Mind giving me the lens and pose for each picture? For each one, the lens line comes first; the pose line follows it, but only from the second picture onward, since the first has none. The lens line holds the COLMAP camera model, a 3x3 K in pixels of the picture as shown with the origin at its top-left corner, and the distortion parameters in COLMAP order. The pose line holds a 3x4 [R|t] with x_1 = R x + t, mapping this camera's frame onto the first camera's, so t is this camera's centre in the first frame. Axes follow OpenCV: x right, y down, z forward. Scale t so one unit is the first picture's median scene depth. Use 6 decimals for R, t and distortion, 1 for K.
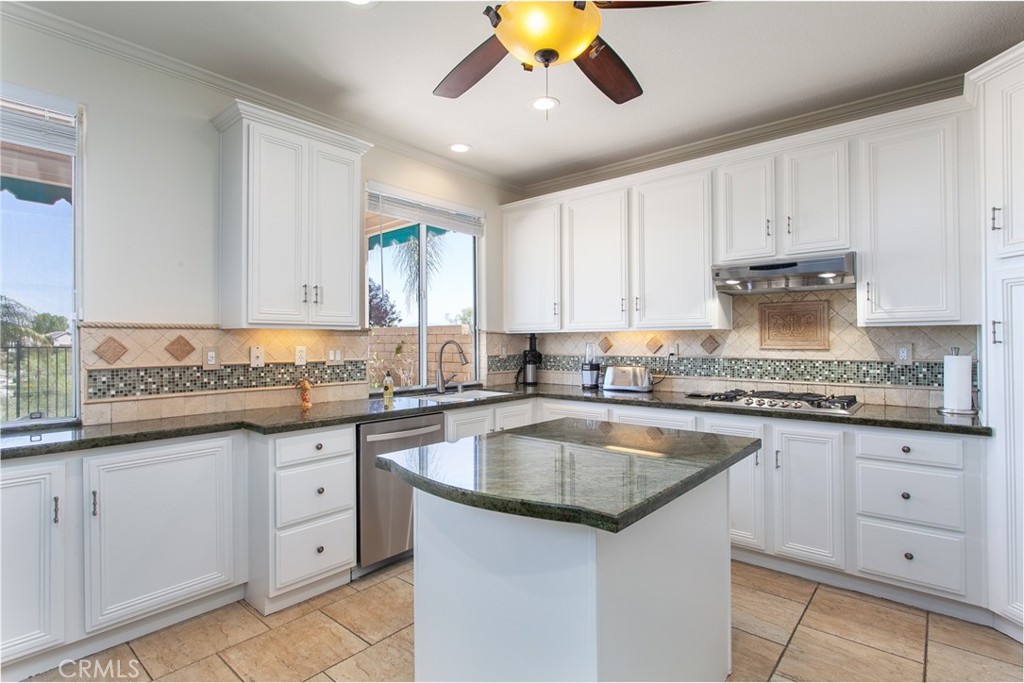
lens RADIAL K [[512.7, 0, 506.3], [0, 512.7, 337.2], [0, 0, 1]] dist [-0.013410, 0.003704]
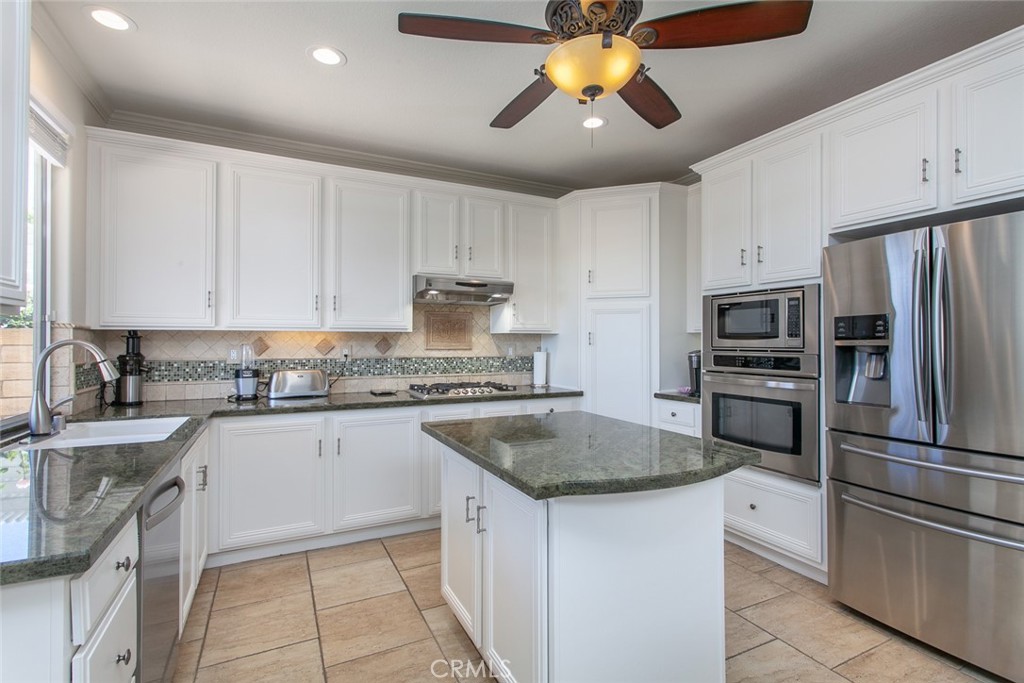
lens RADIAL K [[469.0, 0, 511.5], [0, 469.0, 341.8], [0, 0, 1]] dist [-0.015513, 0.000153]
pose [[0.376380, 0.005923, 0.926447, -0.467509], [-0.010464, 0.999943, -0.002142, 0.005714], [-0.926406, -0.008888, 0.376420, 0.414617]]
